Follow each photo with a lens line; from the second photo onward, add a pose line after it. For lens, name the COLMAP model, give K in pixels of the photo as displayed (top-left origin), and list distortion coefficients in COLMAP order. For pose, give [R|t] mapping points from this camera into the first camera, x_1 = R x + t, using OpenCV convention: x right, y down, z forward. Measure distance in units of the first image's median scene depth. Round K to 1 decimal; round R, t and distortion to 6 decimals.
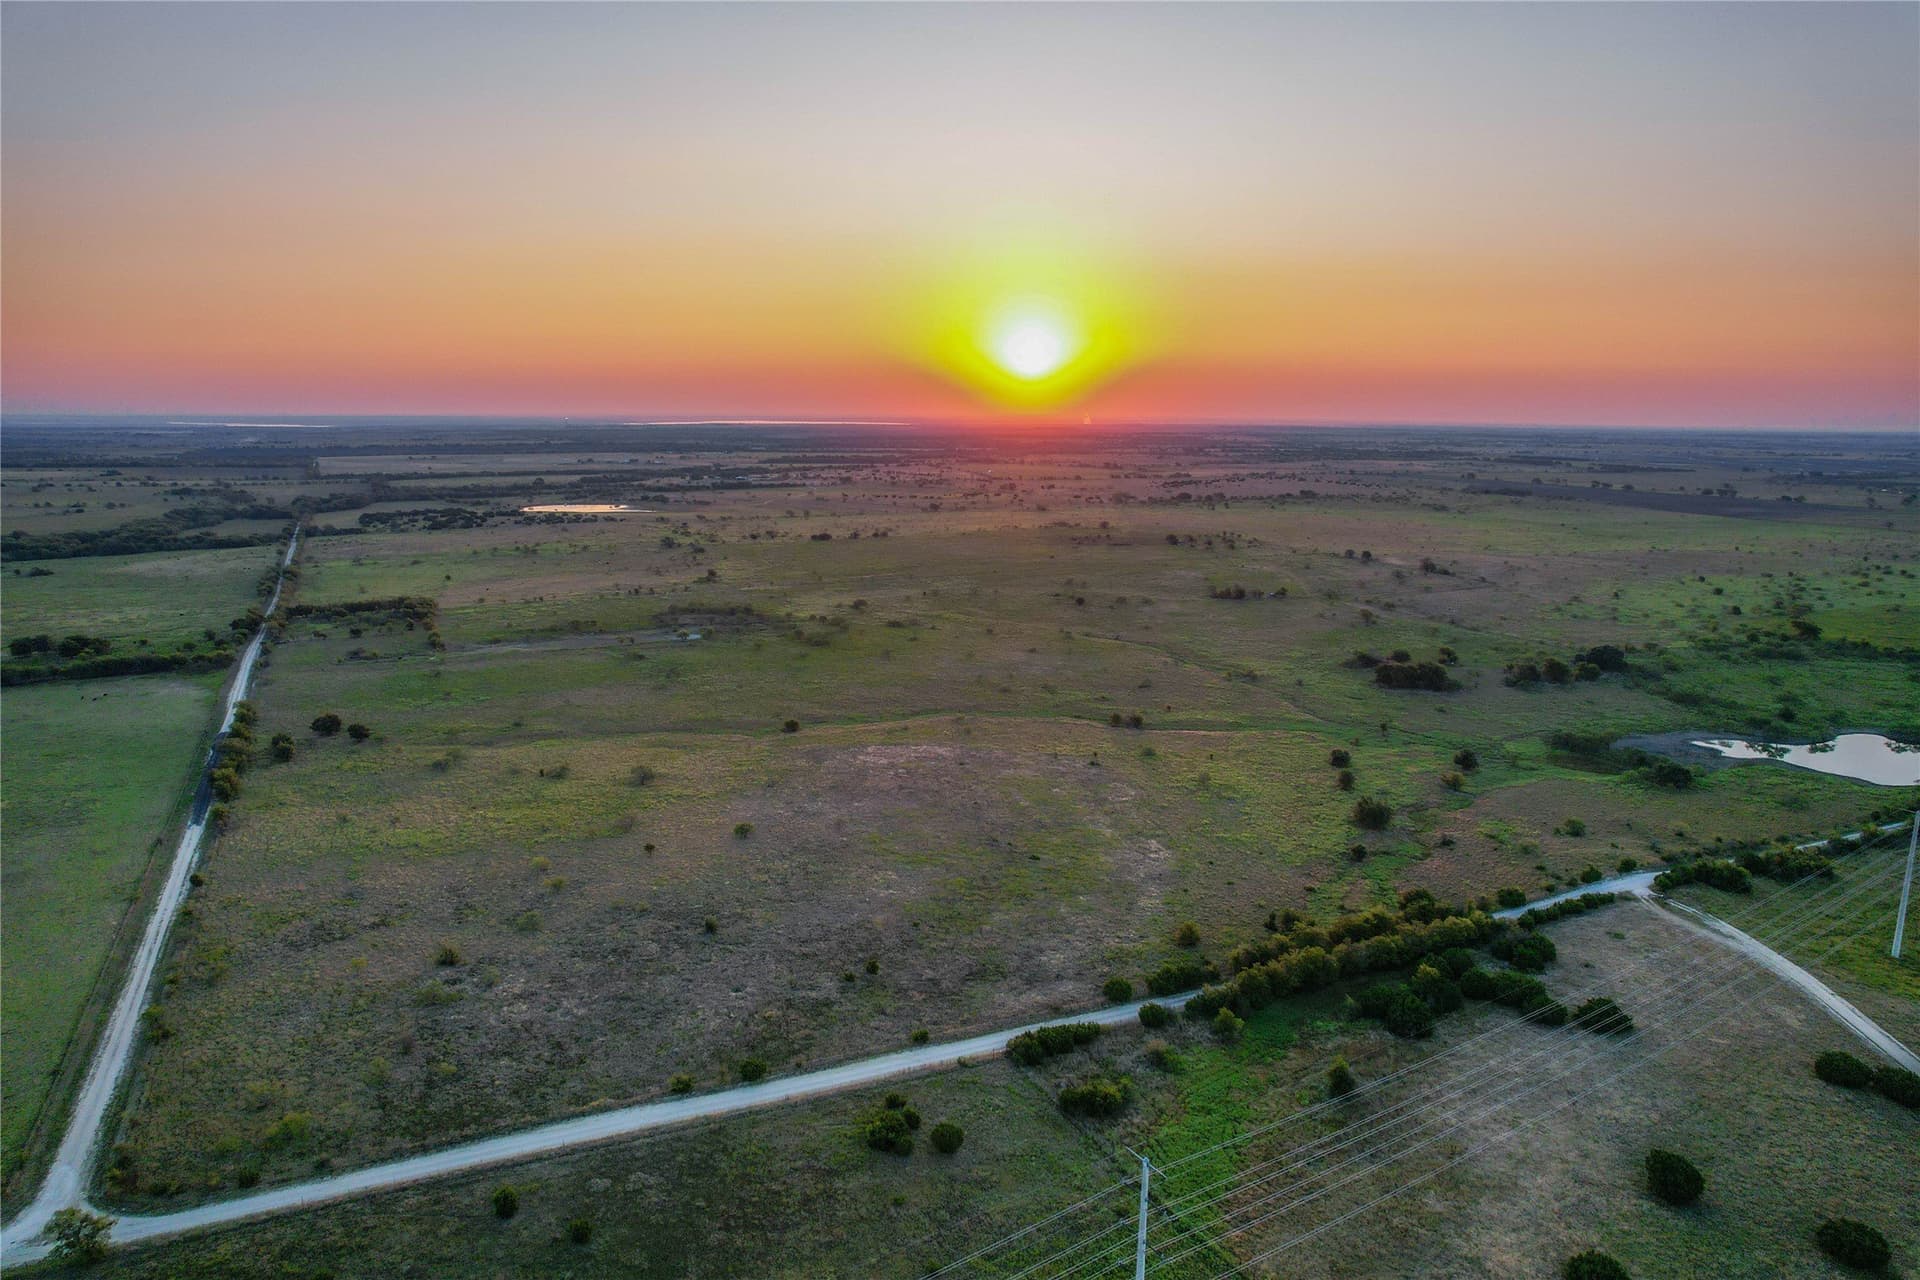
lens RADIAL K [[1226.4, 0, 954.2], [0, 1226.4, 643.2], [0, 0, 1]] dist [-0.073180, 0.066498]
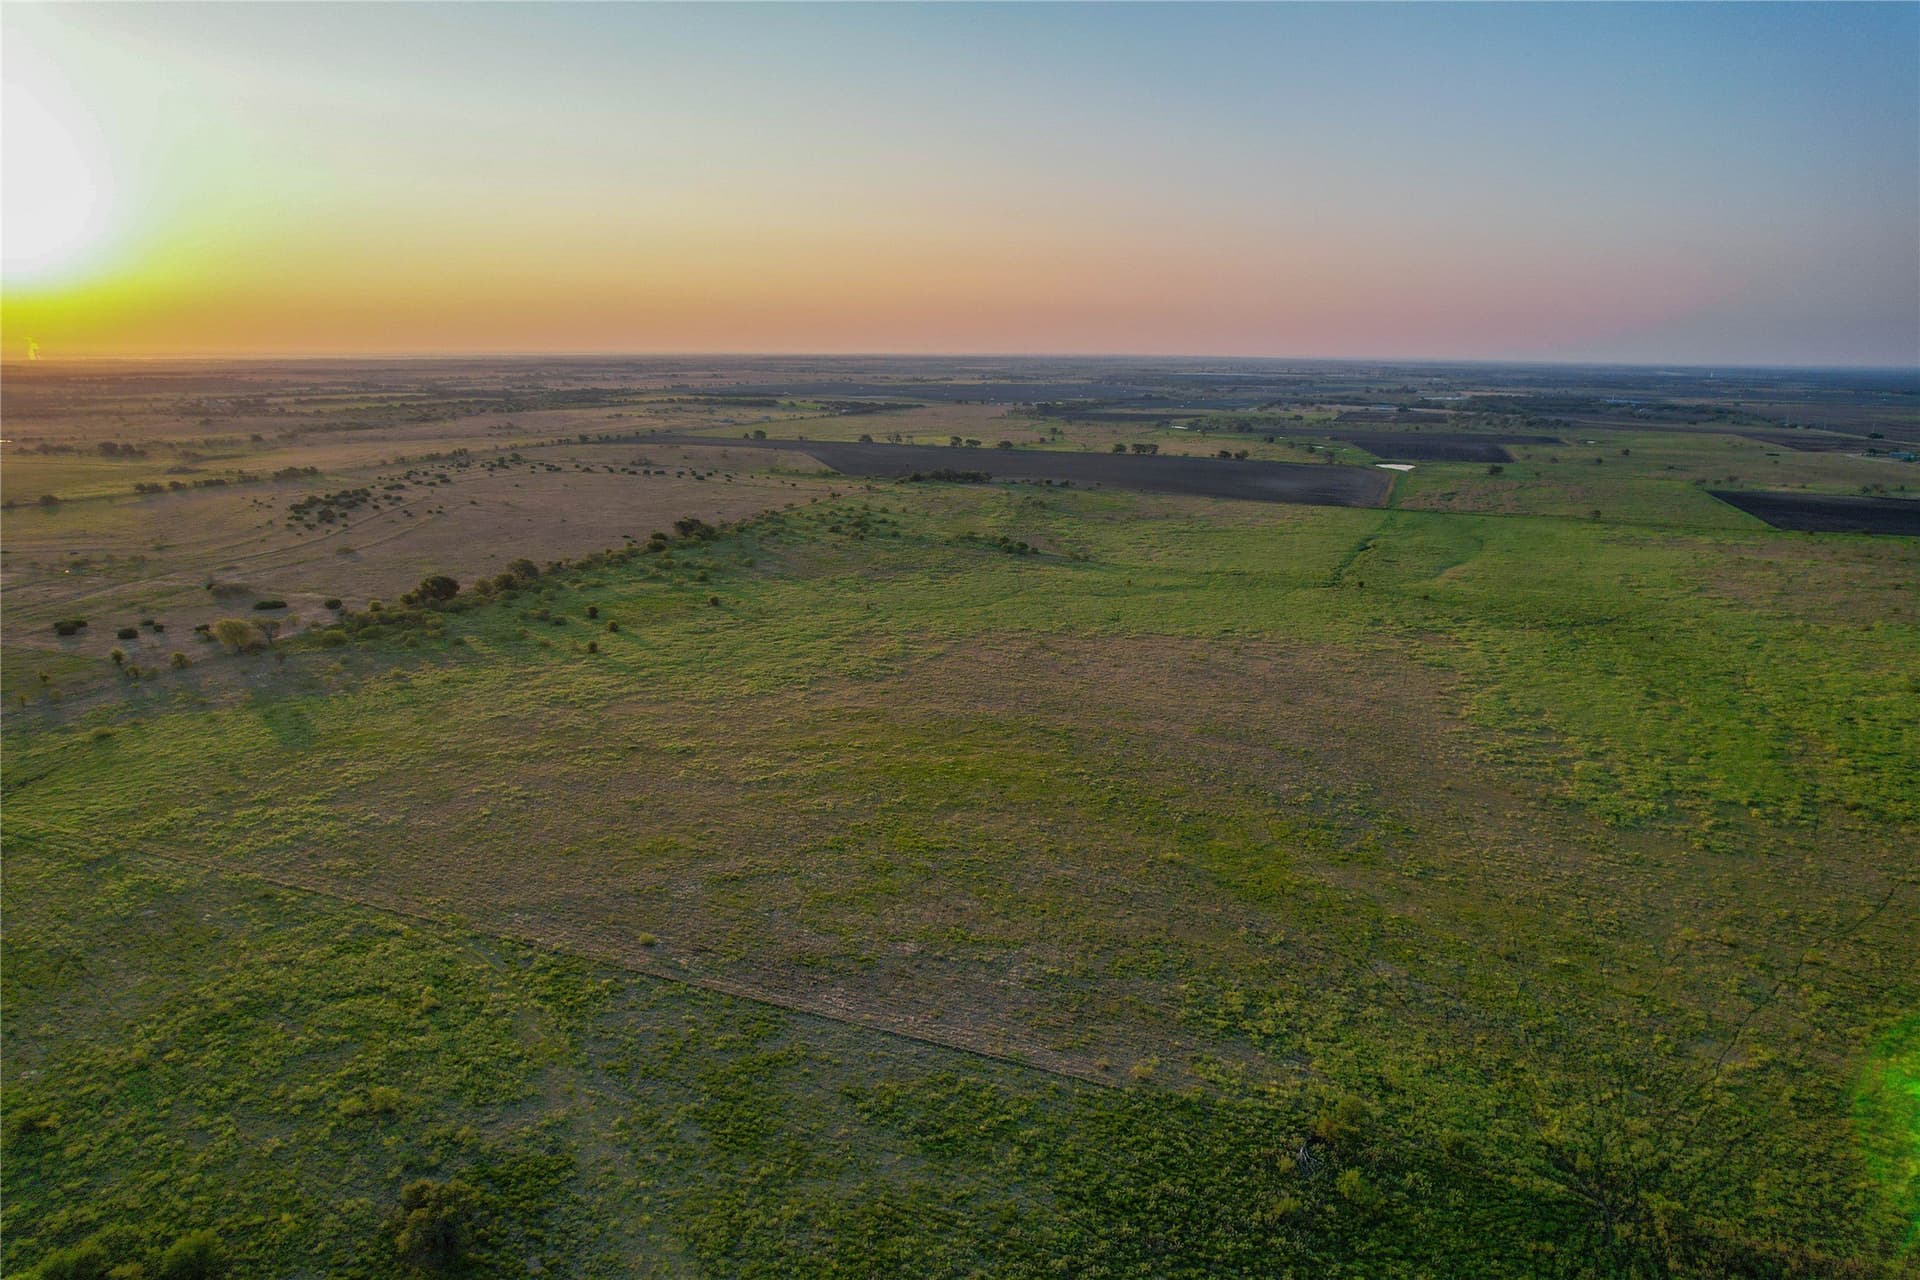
lens RADIAL K [[1226.4, 0, 954.2], [0, 1226.4, 643.2], [0, 0, 1]] dist [-0.073180, 0.066498]
pose [[0.734166, -0.163400, 0.659015, 0.115443], [0.125793, 0.986540, 0.104471, -0.217794], [-0.667216, 0.006201, 0.744839, 1.141278]]
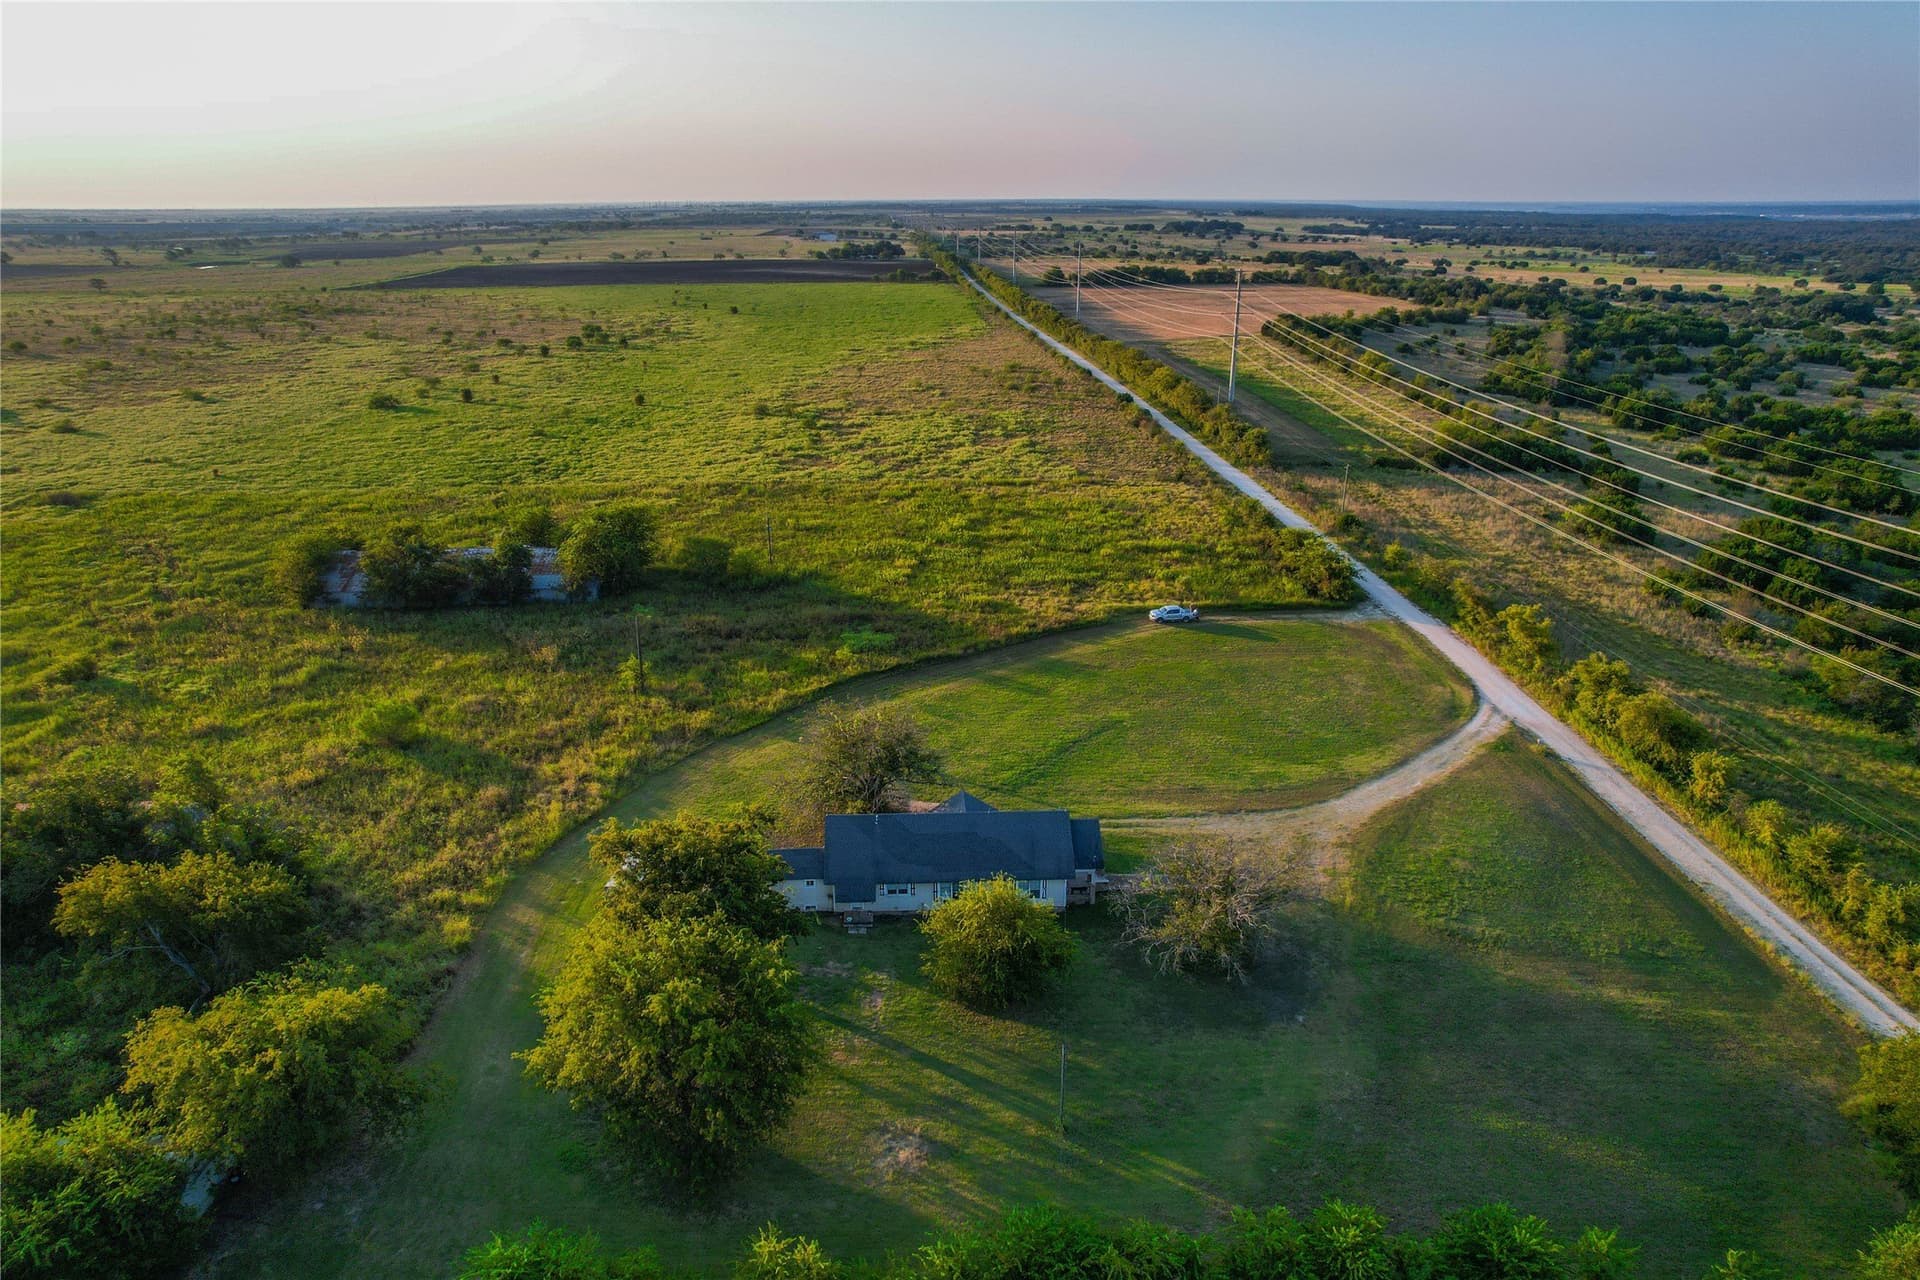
lens RADIAL K [[1204.0, 0, 948.9], [0, 1204.0, 694.6], [0, 0, 1]] dist [-0.037766, -0.000648]
pose [[0.390086, -0.364647, 0.845497, 0.615117], [0.179591, 0.930737, 0.318552, -0.040090], [-0.903095, 0.027580, 0.428555, 0.643774]]
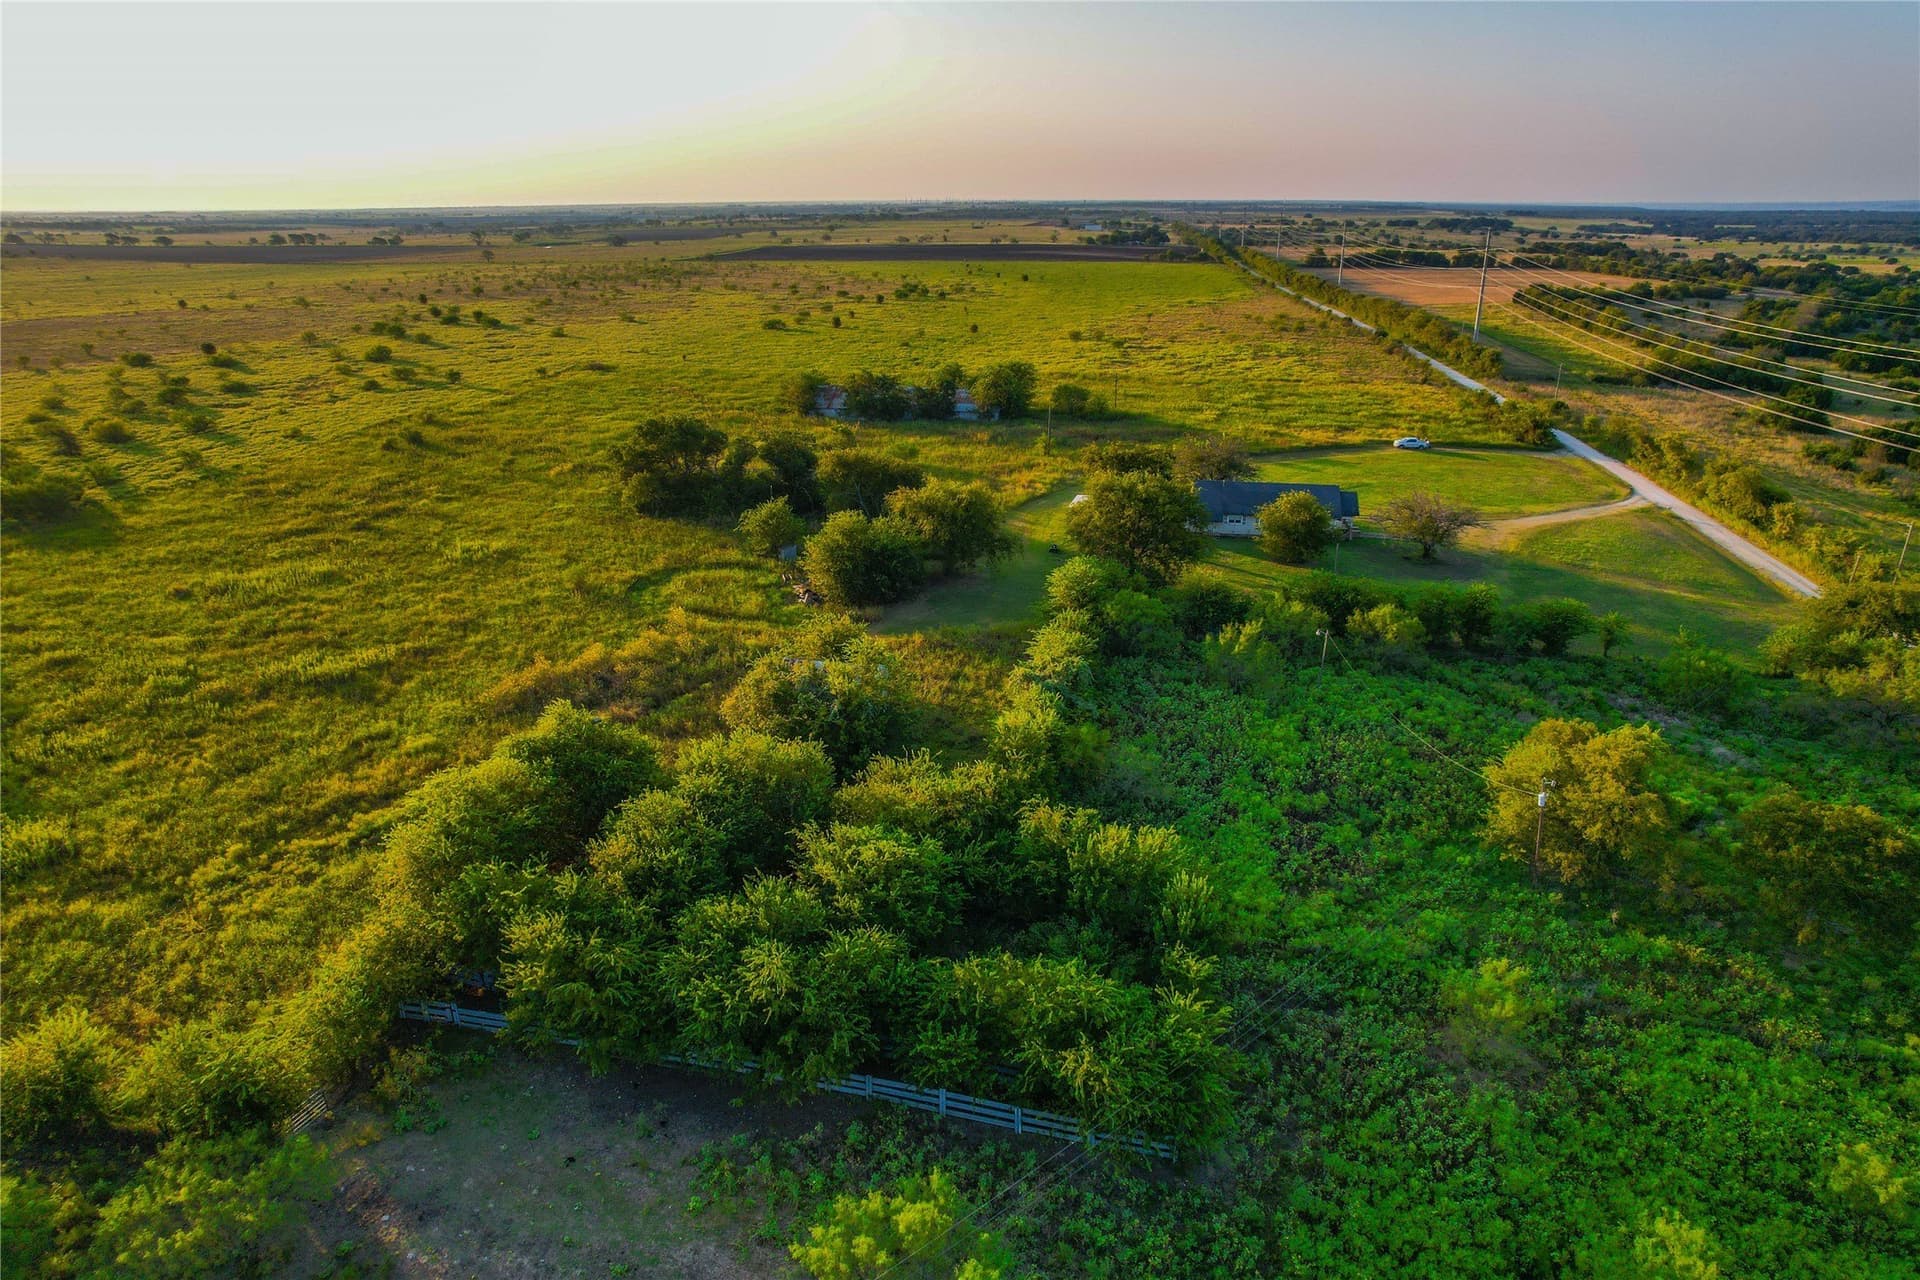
lens RADIAL K [[1226.4, 0, 954.2], [0, 1226.4, 643.2], [0, 0, 1]] dist [-0.073180, 0.066498]
pose [[0.557134, -0.297098, 0.775458, 0.526303], [0.164288, 0.954788, 0.247769, -0.026735], [-0.814009, -0.010642, 0.580754, 0.621253]]
